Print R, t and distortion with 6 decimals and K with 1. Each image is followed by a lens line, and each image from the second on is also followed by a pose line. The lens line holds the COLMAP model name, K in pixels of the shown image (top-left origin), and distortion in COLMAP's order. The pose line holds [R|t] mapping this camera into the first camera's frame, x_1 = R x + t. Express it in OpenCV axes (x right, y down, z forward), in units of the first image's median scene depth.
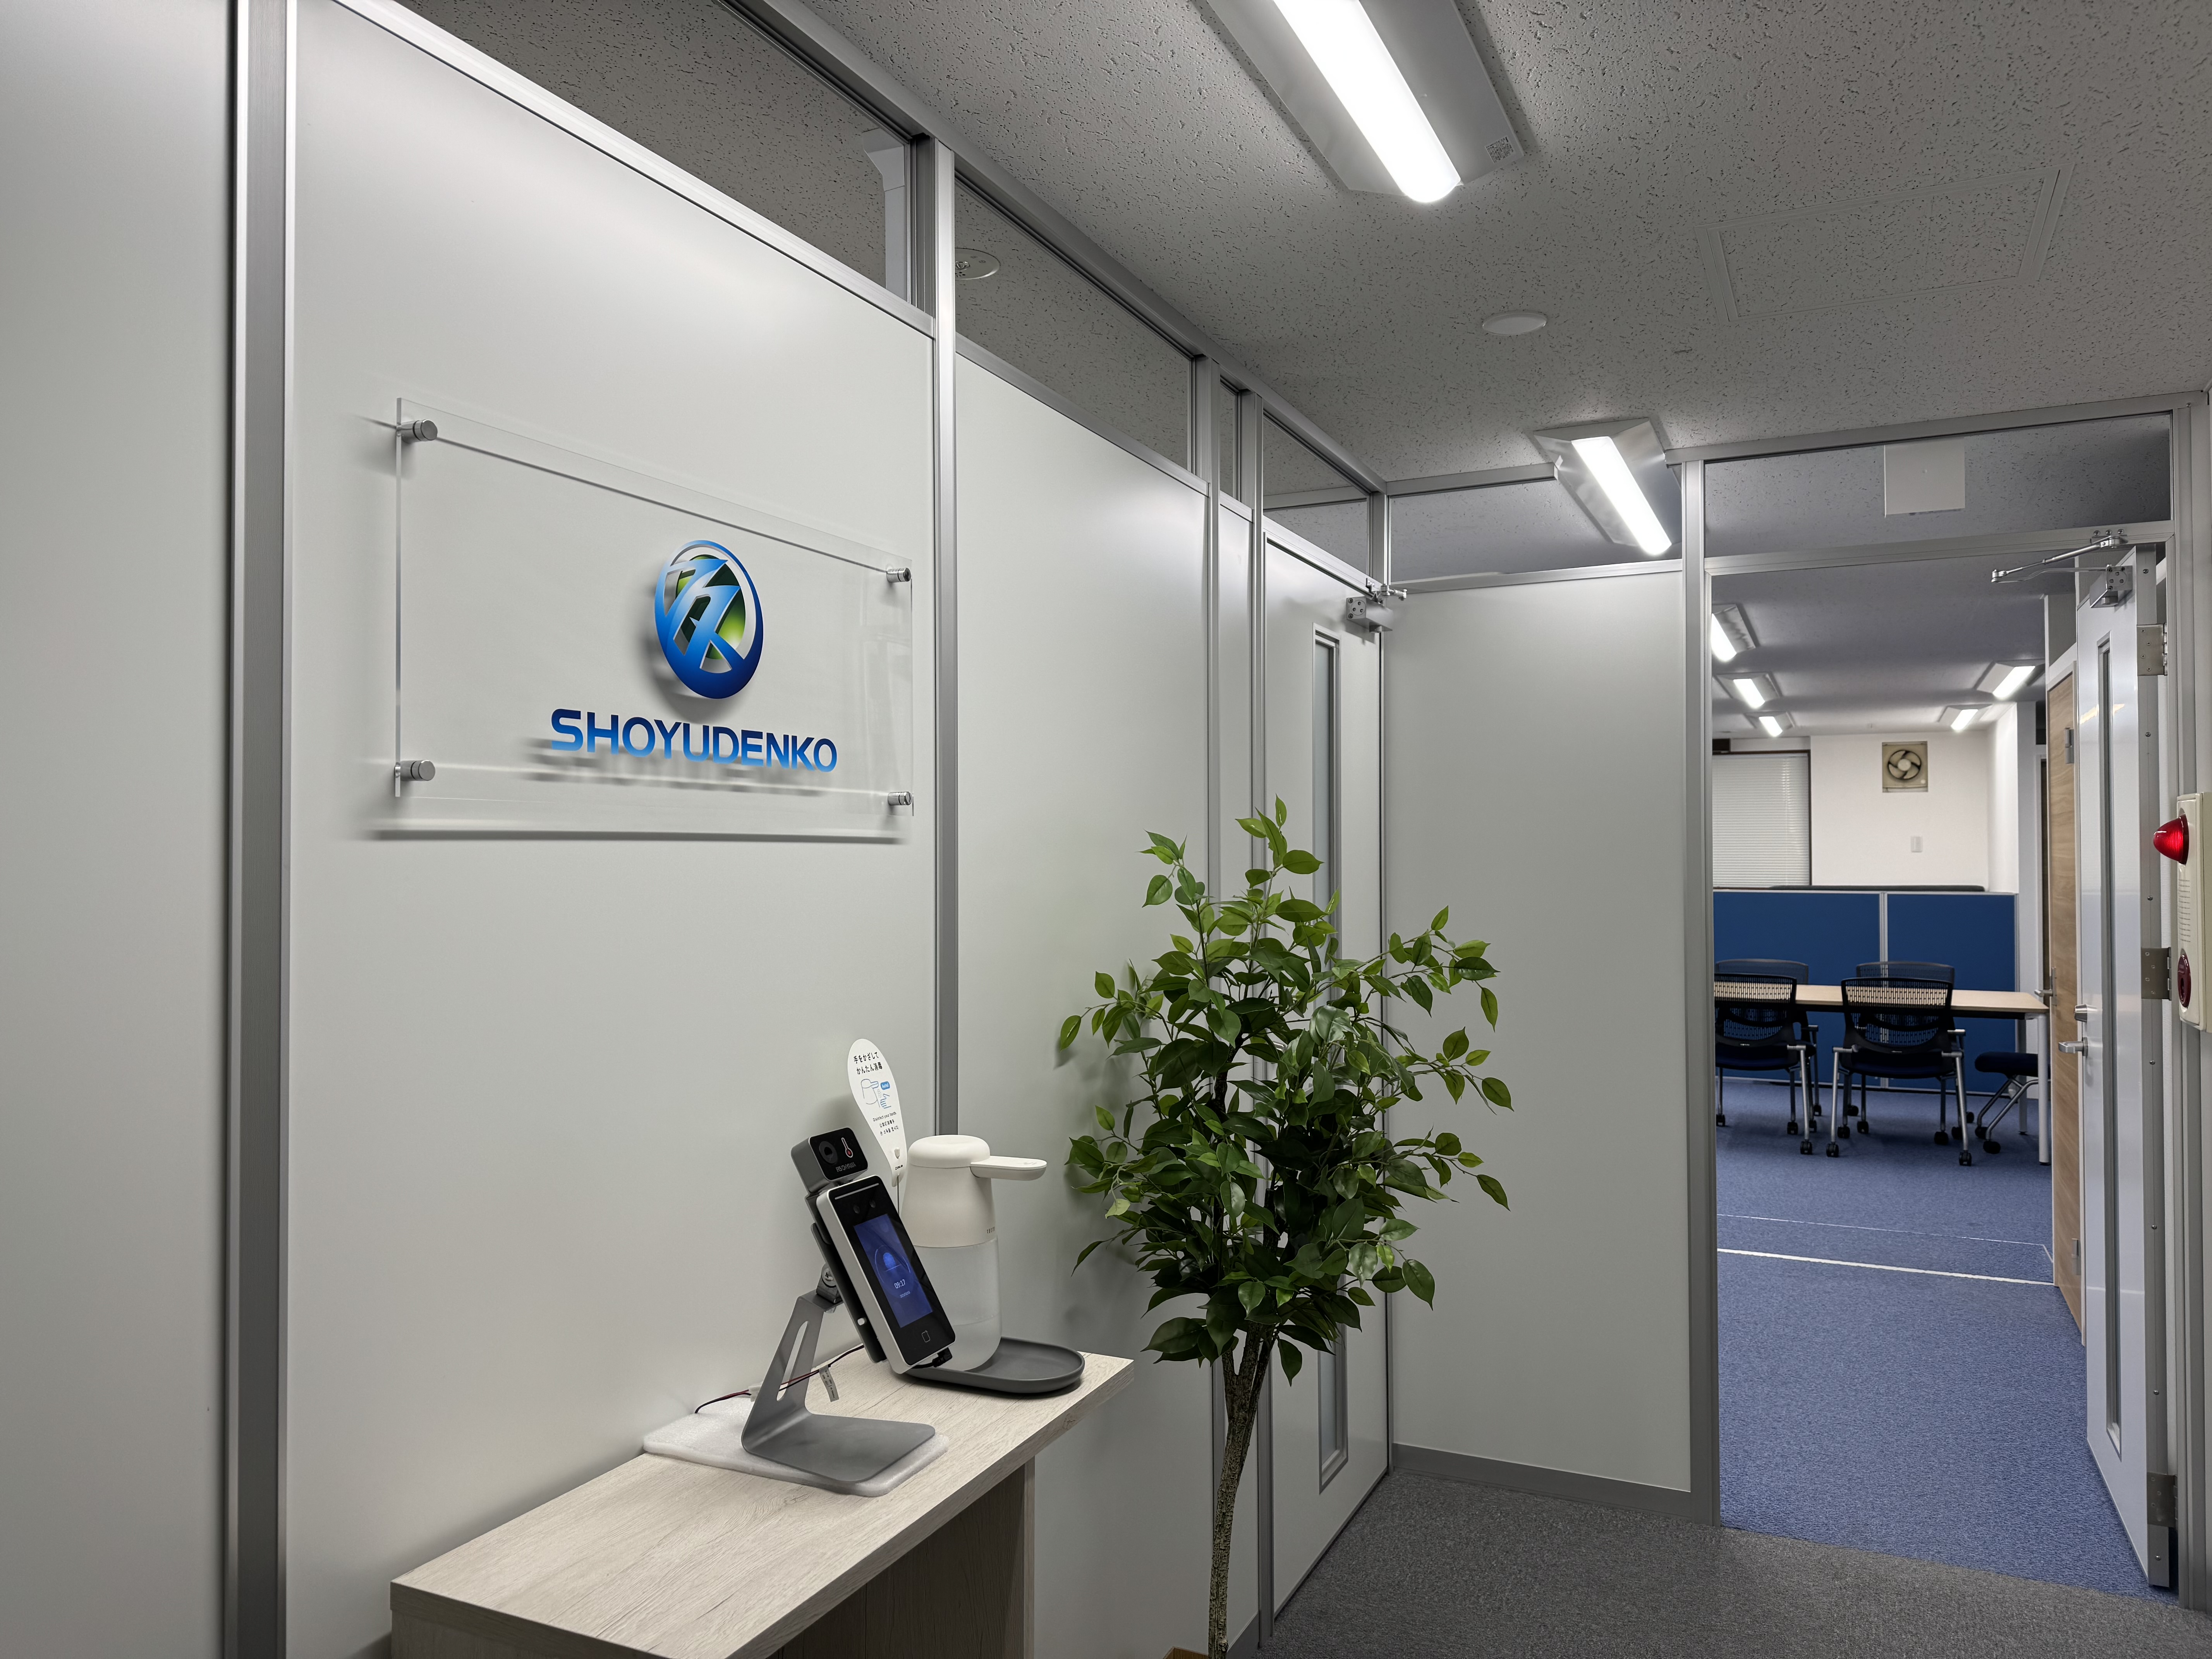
lens RADIAL K [[1553.0, 0, 1107.8], [0, 1553.0, 829.4], [0, 0, 1]] dist [-0.000602, -0.000099]
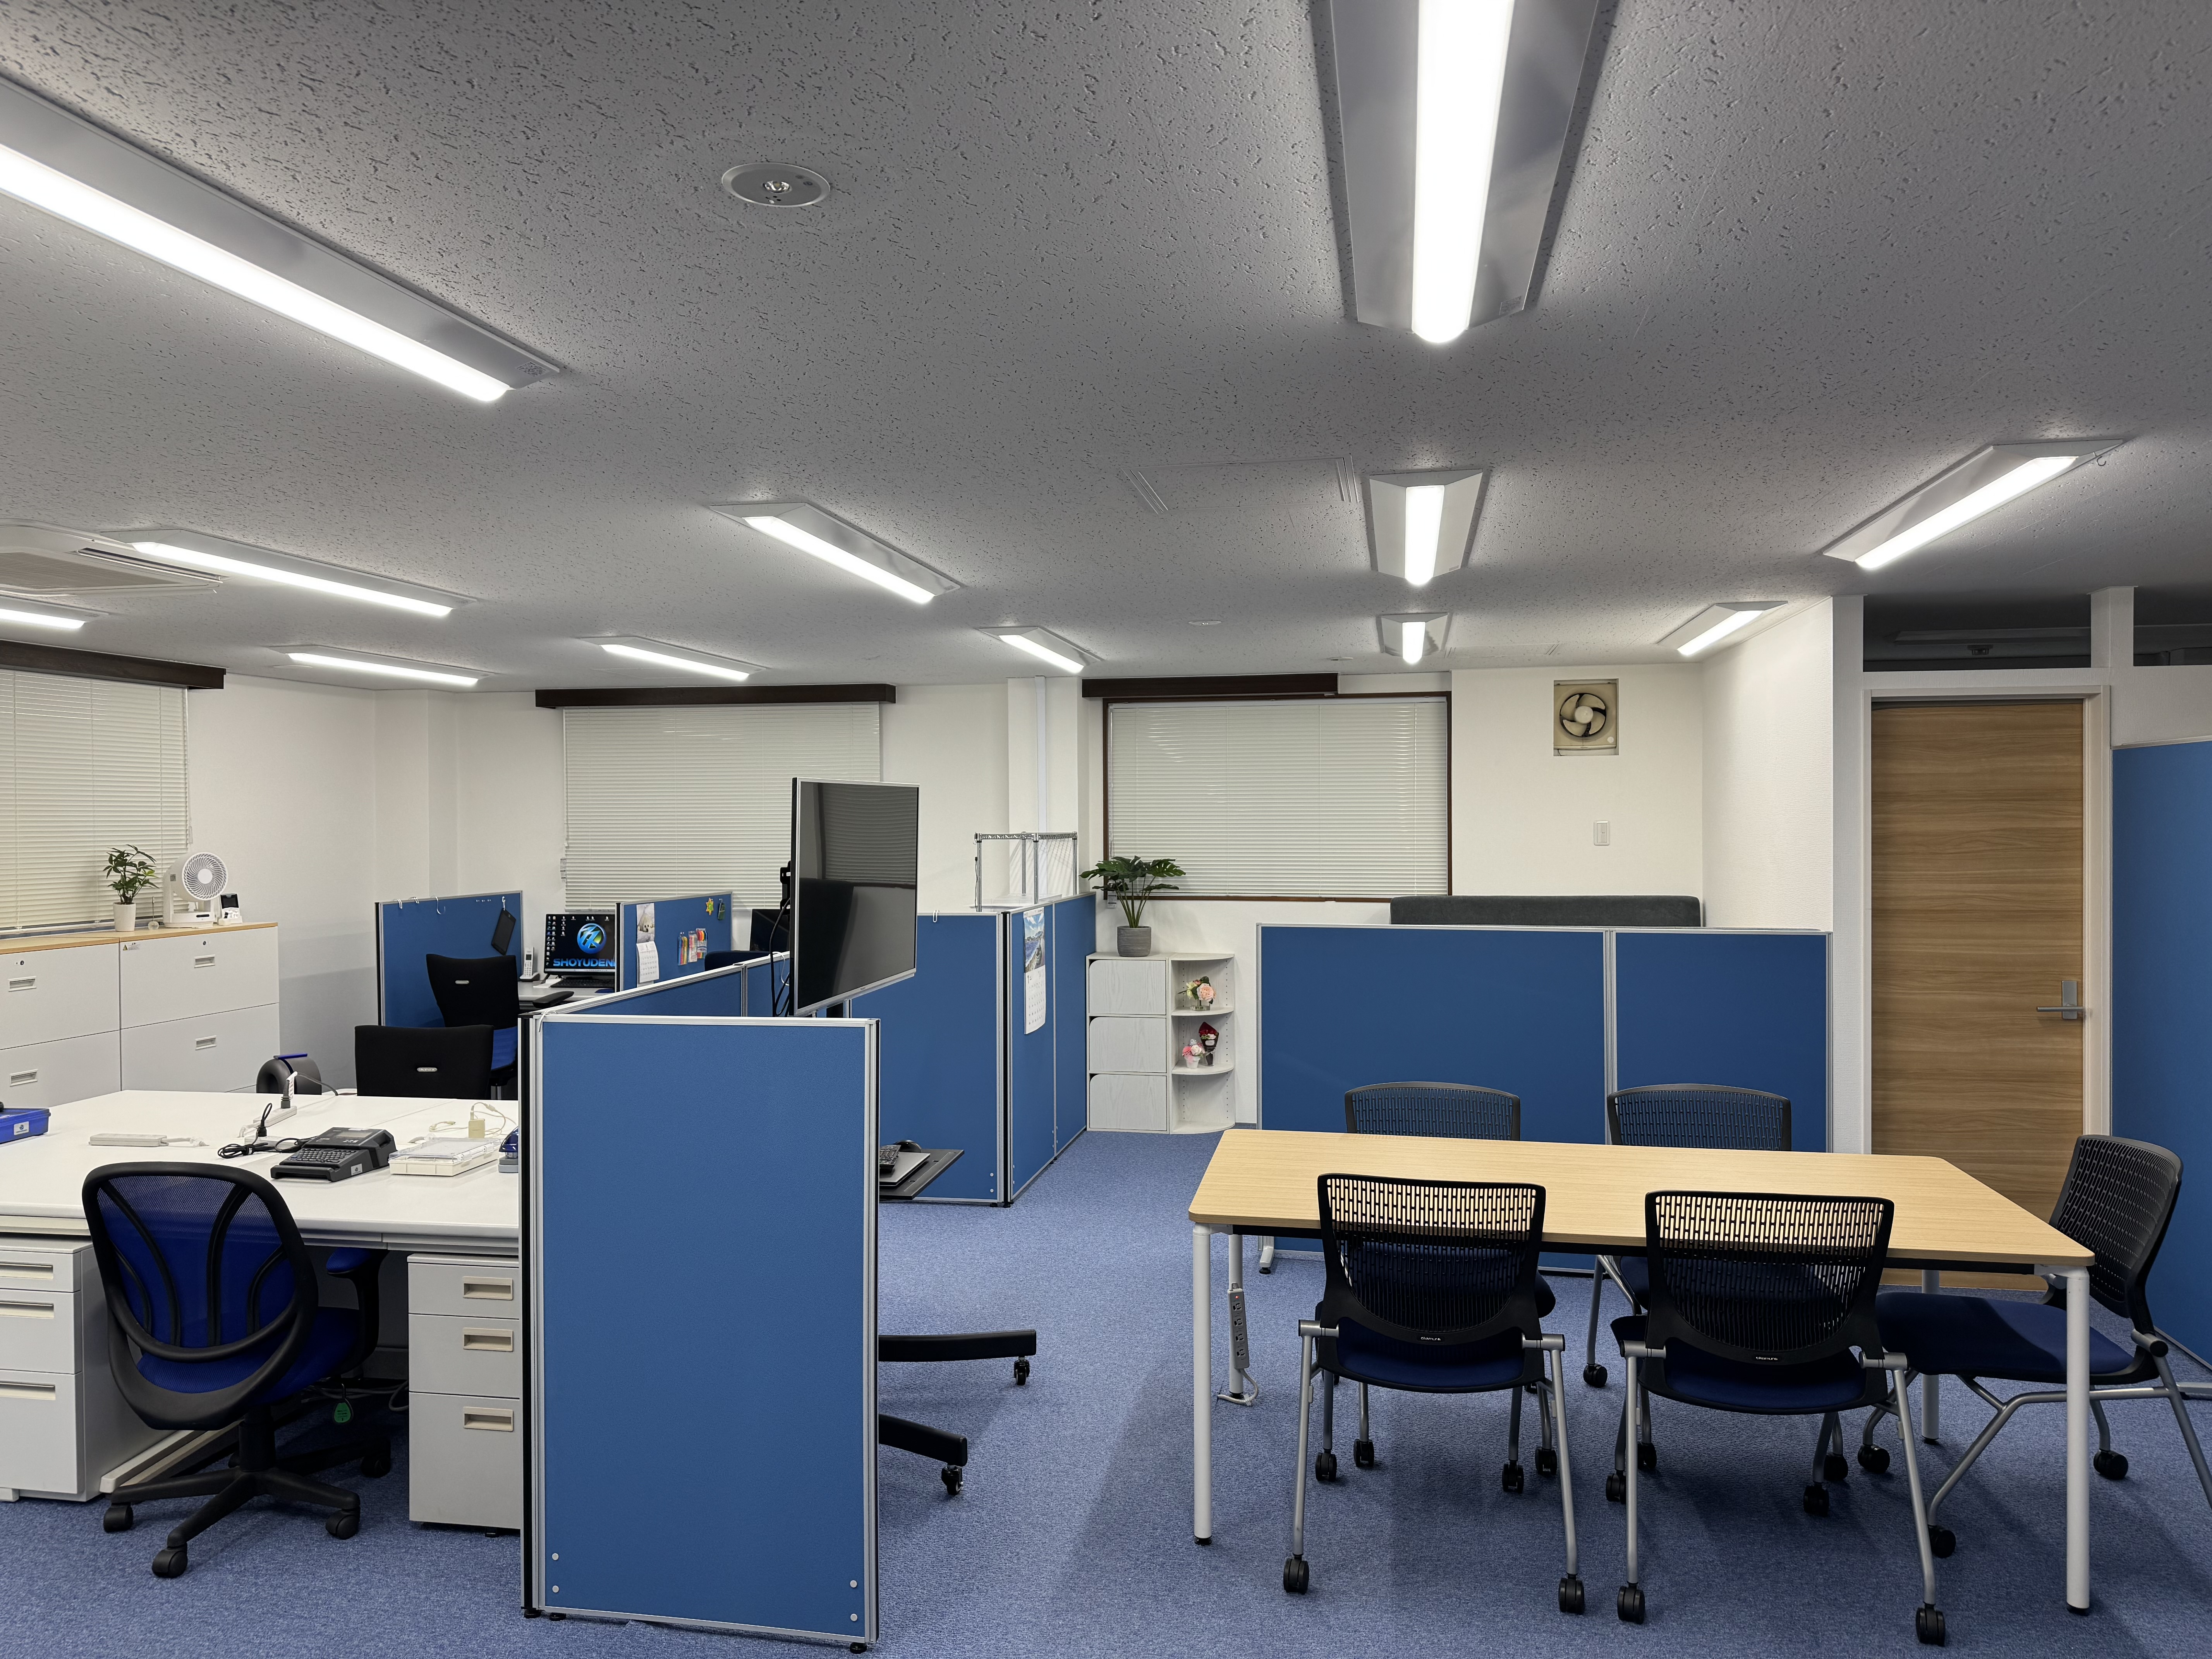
lens RADIAL K [[1553.0, 0, 1105.5], [0, 1553.0, 826.1], [0, 0, 1]] dist [-0.000602, -0.000099]
pose [[0.967365, -0.011865, 0.253110, 0.147546], [0.007124, 0.999782, 0.019639, -0.008371], [-0.253288, -0.017195, 0.967238, 0.411729]]
